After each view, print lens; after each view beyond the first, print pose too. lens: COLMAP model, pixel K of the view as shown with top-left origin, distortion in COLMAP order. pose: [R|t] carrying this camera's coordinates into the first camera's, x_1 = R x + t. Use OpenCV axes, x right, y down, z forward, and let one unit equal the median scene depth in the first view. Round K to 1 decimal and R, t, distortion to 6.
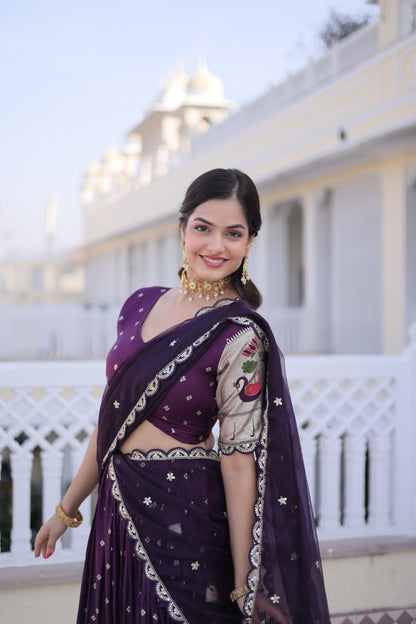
lens RADIAL K [[863.1, 0, 208.0], [0, 863.1, 312.0], [0, 0, 1]] dist [-0.011408, -0.016434]
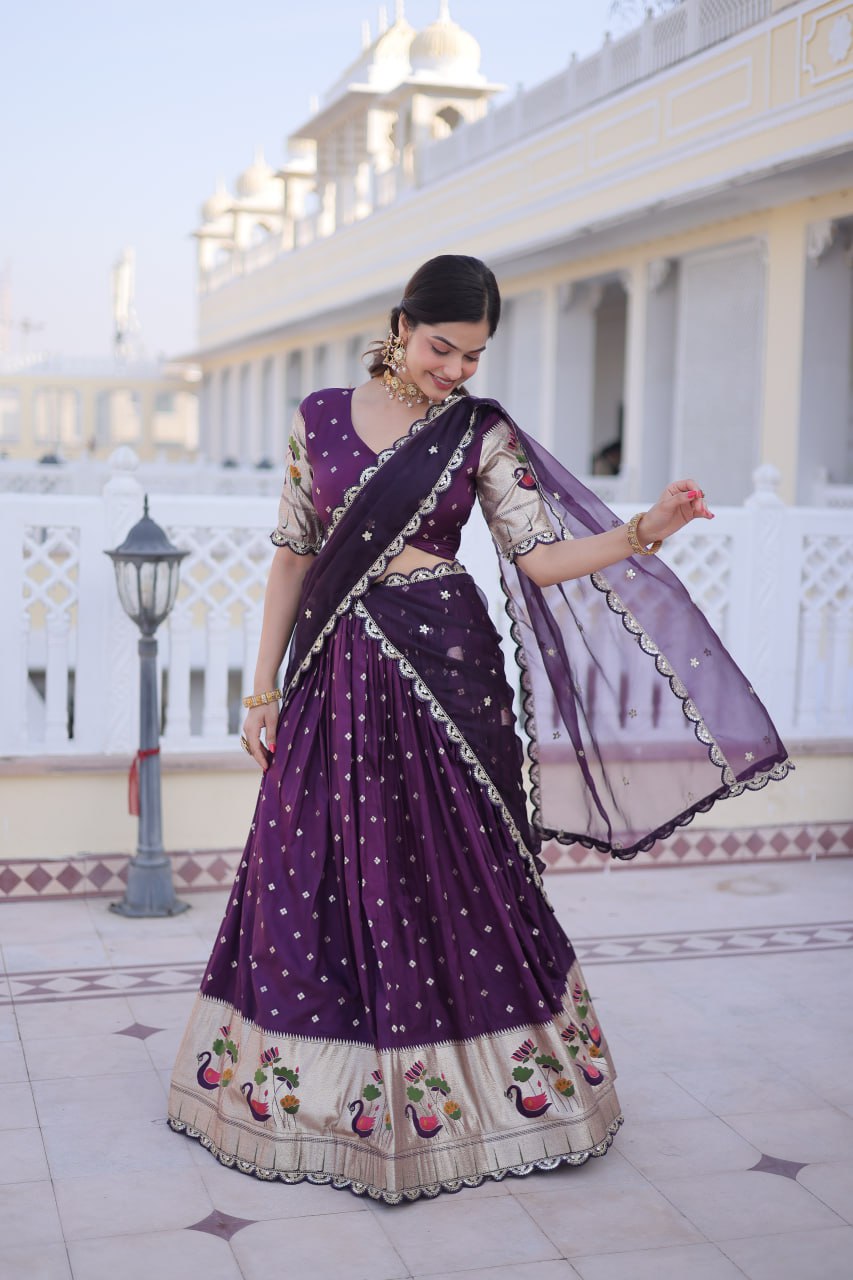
lens RADIAL K [[1748.4, 0, 422.0], [0, 1748.4, 643.0], [0, 0, 1]] dist [-0.001593, -0.002617]
pose [[0.999712, 0.023884, -0.002175, -0.013090], [-0.023615, 0.996138, 0.084564, 0.011768], [0.004186, -0.084488, 0.996416, -0.140881]]
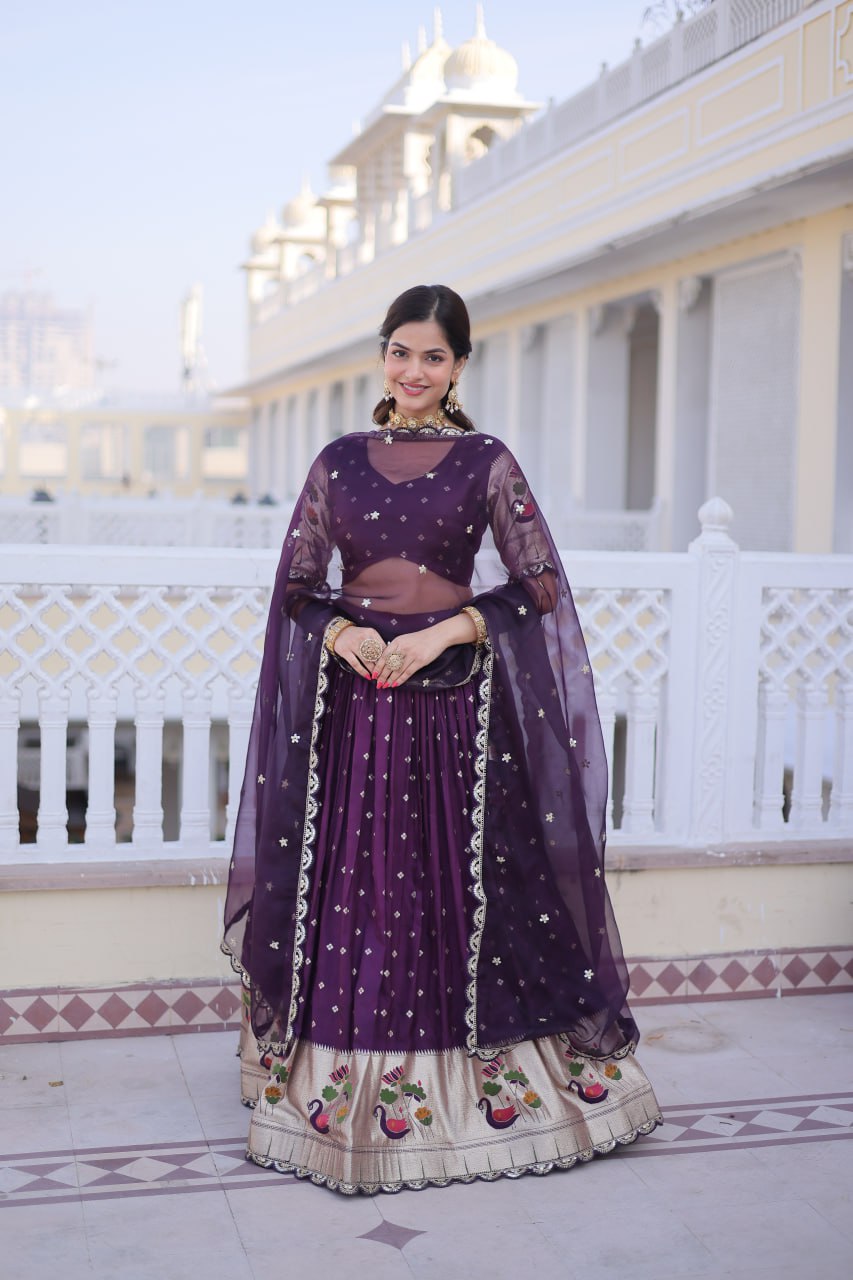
lens RADIAL K [[1745.2, 0, 420.5], [0, 1745.2, 640.9], [0, 0, 1]] dist [-0.000894, -0.022129]
pose [[0.998608, 0.021208, -0.048289, 0.025999], [-0.018028, 0.997699, 0.065359, 0.009178], [0.049564, -0.064398, 0.996693, -0.059994]]
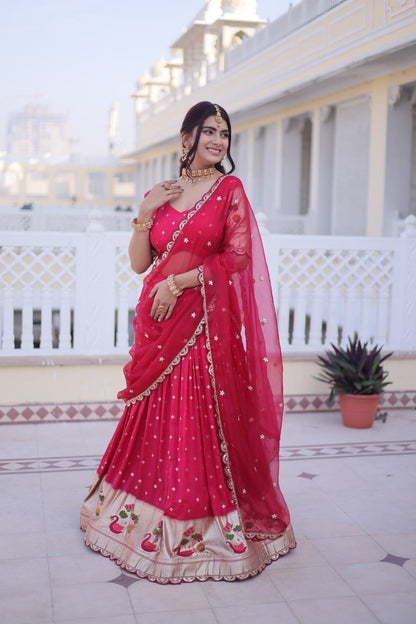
lens RADIAL K [[852.0, 0, 211.4], [0, 852.0, 311.7], [0, 0, 1]] dist [-0.011825, 0.018972]
pose [[0.997275, 0.030201, -0.067315, 0.068875], [-0.022935, 0.994080, 0.106205, 0.007243], [0.070124, -0.104372, 0.992063, -0.123457]]
